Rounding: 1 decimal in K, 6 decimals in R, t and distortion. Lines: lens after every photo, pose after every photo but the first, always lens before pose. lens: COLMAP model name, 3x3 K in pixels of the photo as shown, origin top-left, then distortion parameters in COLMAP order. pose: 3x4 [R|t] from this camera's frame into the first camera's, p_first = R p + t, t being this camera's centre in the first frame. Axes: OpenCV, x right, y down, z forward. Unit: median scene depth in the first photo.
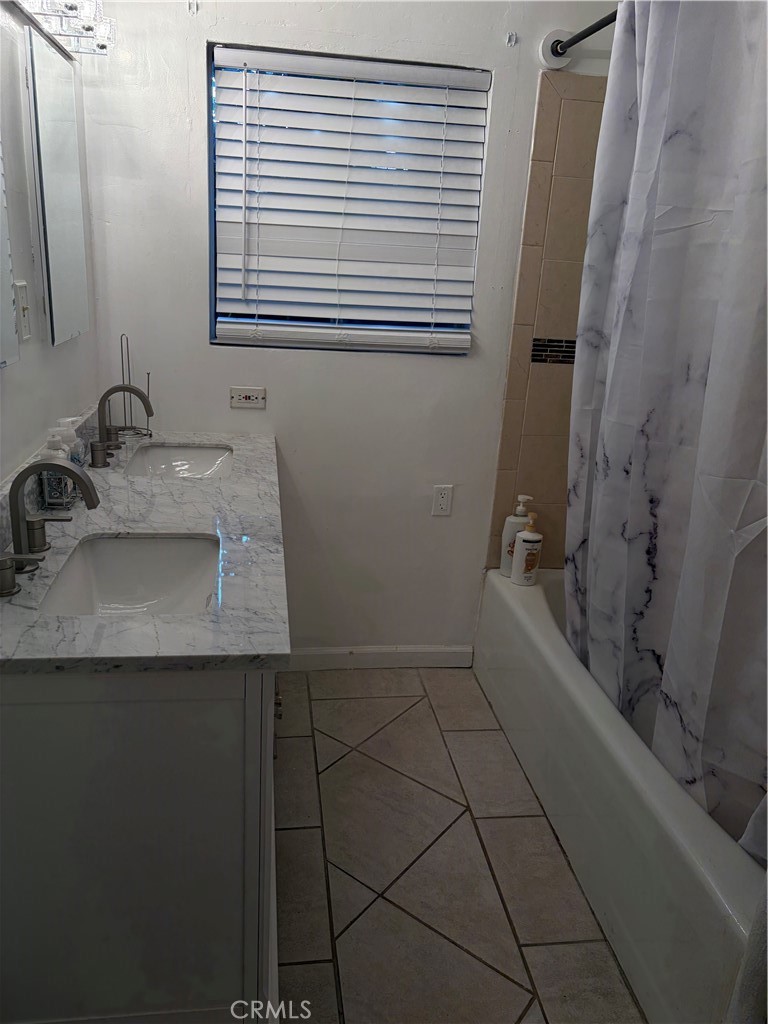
lens RADIAL K [[774.6, 0, 366.7], [0, 774.6, 508.0], [0, 0, 1]] dist [0.035763, -0.028989]
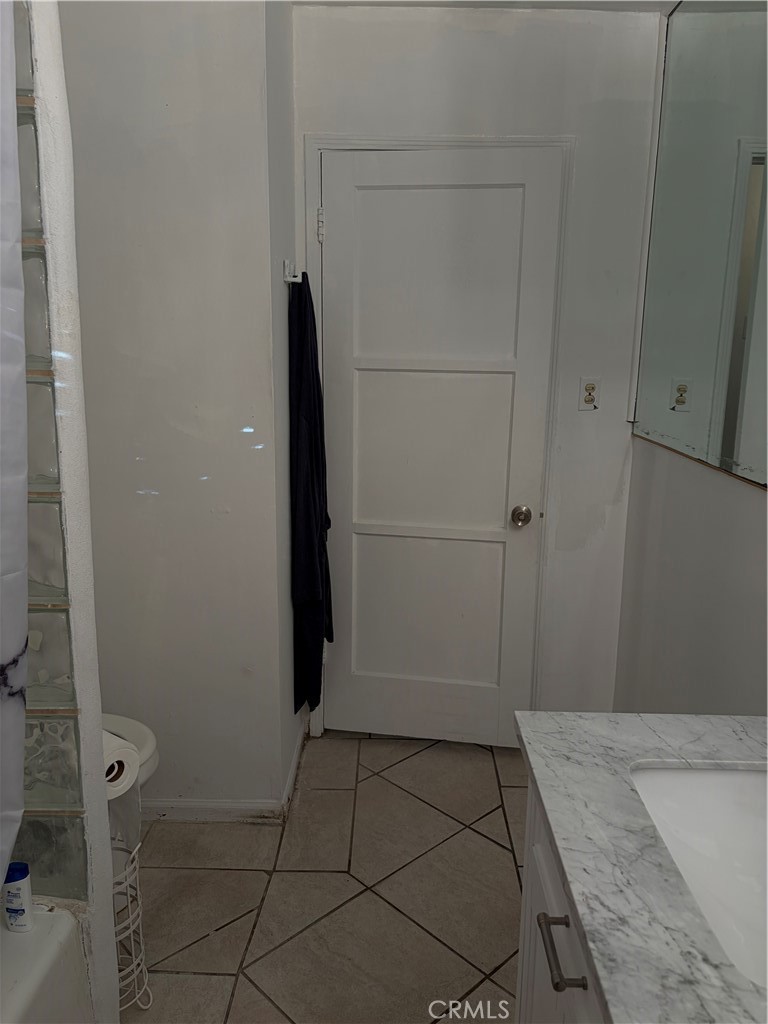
lens RADIAL K [[776.5, 0, 375.7], [0, 776.5, 513.3], [0, 0, 1]] dist [0.046194, -0.049097]
pose [[-0.986304, -0.093661, 0.135766, -0.014641], [-0.011514, 0.860220, 0.509794, -0.278688], [-0.164536, 0.501248, -0.849516, 0.861291]]
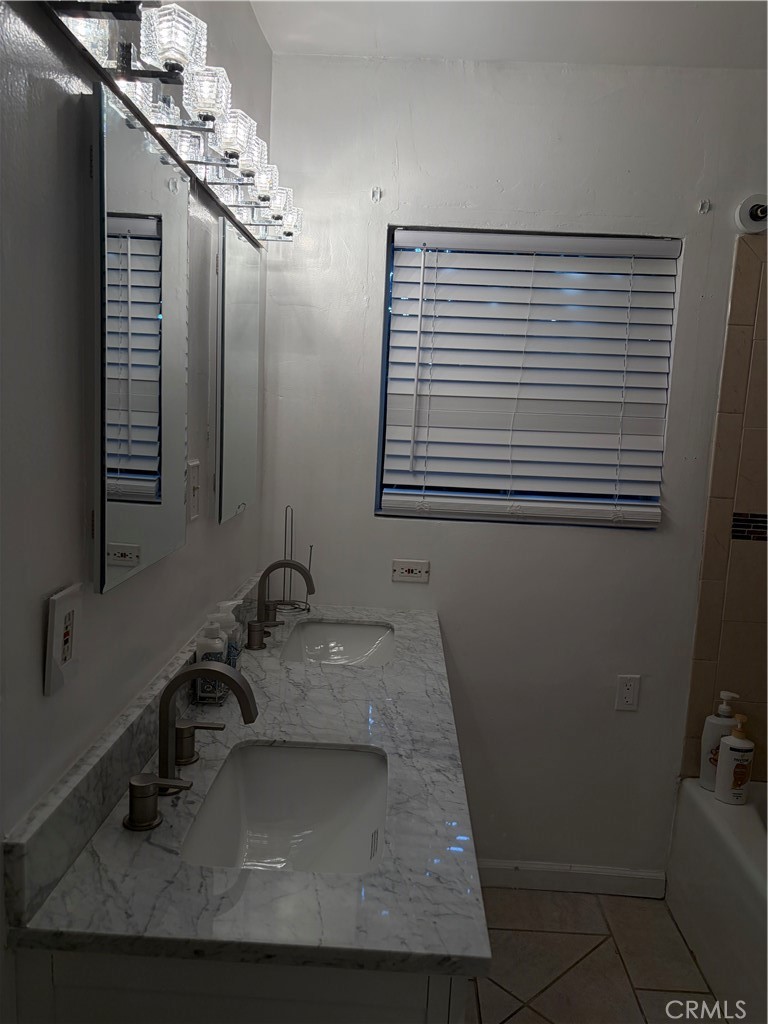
lens RADIAL K [[776.5, 0, 384.0], [0, 776.5, 512.0], [0, 0, 1]] dist [0.087118, -0.128052]
pose [[0.987234, 0.012055, -0.158817, -0.040243], [-0.041439, 0.982232, -0.183037, -0.042894], [0.153789, 0.187281, 0.970193, 0.078854]]
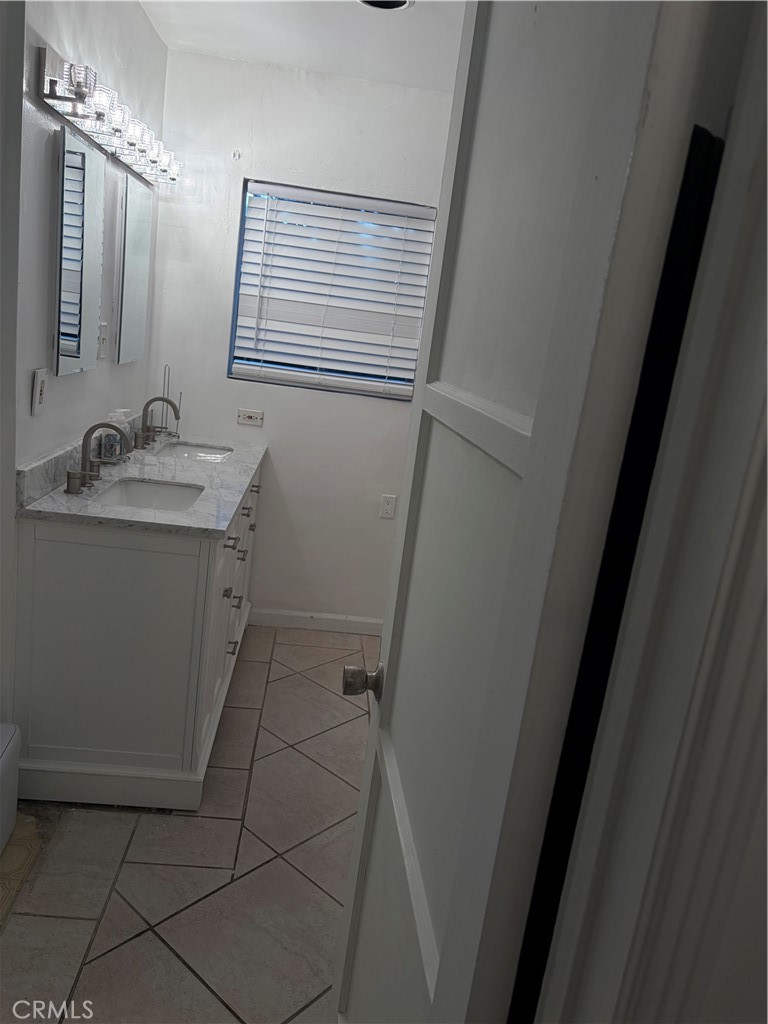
lens RADIAL K [[776.5, 0, 375.7], [0, 776.5, 513.3], [0, 0, 1]] dist [0.046194, -0.049097]
pose [[0.994669, 0.089675, -0.050909, 0.167195], [-0.093479, 0.992558, -0.078046, 0.124151], [0.043531, 0.082389, 0.995649, -0.393746]]
